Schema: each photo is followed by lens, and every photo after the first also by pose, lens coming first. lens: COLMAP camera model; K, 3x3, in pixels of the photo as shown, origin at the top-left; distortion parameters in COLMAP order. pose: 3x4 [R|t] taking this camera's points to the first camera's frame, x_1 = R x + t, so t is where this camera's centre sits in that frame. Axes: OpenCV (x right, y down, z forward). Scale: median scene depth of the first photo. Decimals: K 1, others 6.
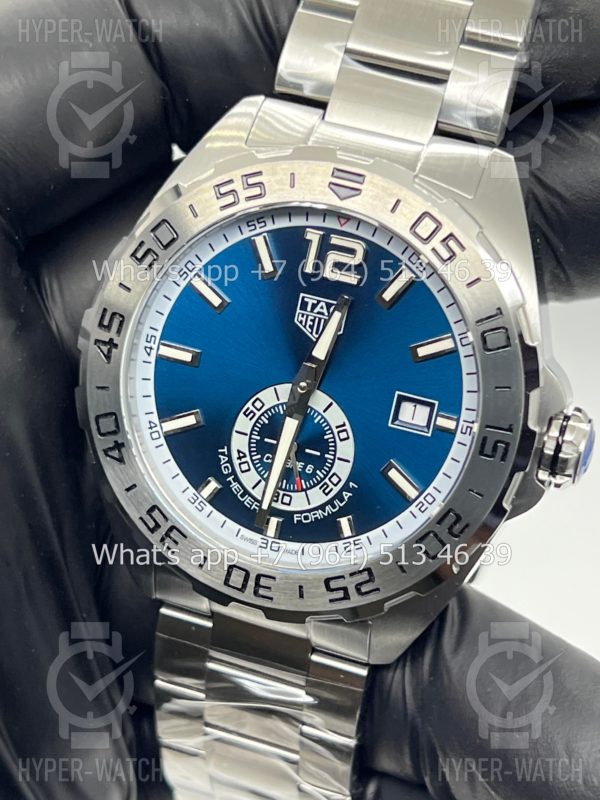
lens RADIAL K [[1796.5, 0, 300.0], [0, 1796.5, 400.0], [0, 0, 1]] dist [0.048980, -0.250328]
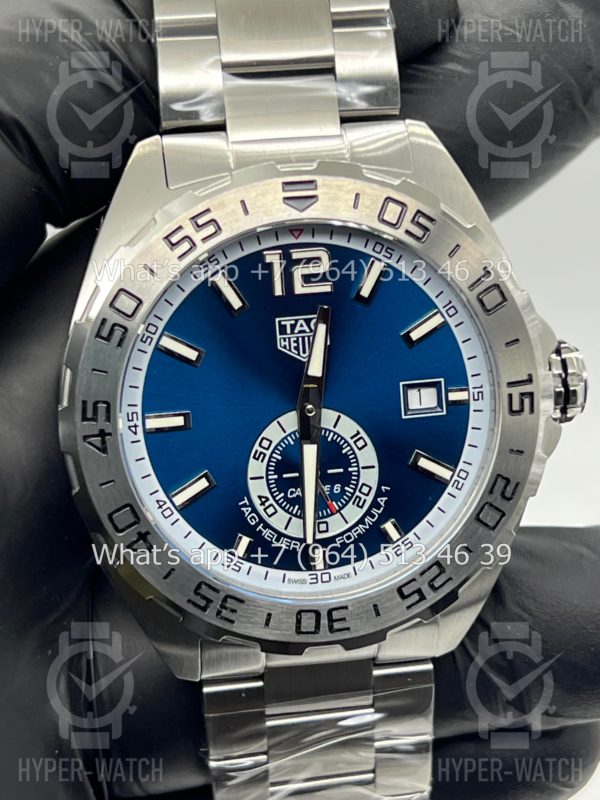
lens RADIAL K [[1803.8, 0, 300.3], [0, 1803.8, 387.7], [0, 0, 1]] dist [0.060422, -0.103923]
pose [[0.881859, -0.321881, 0.344554, -0.330408], [0.322916, 0.944763, 0.056118, -0.074008], [-0.343585, 0.061774, 0.937088, 0.094709]]
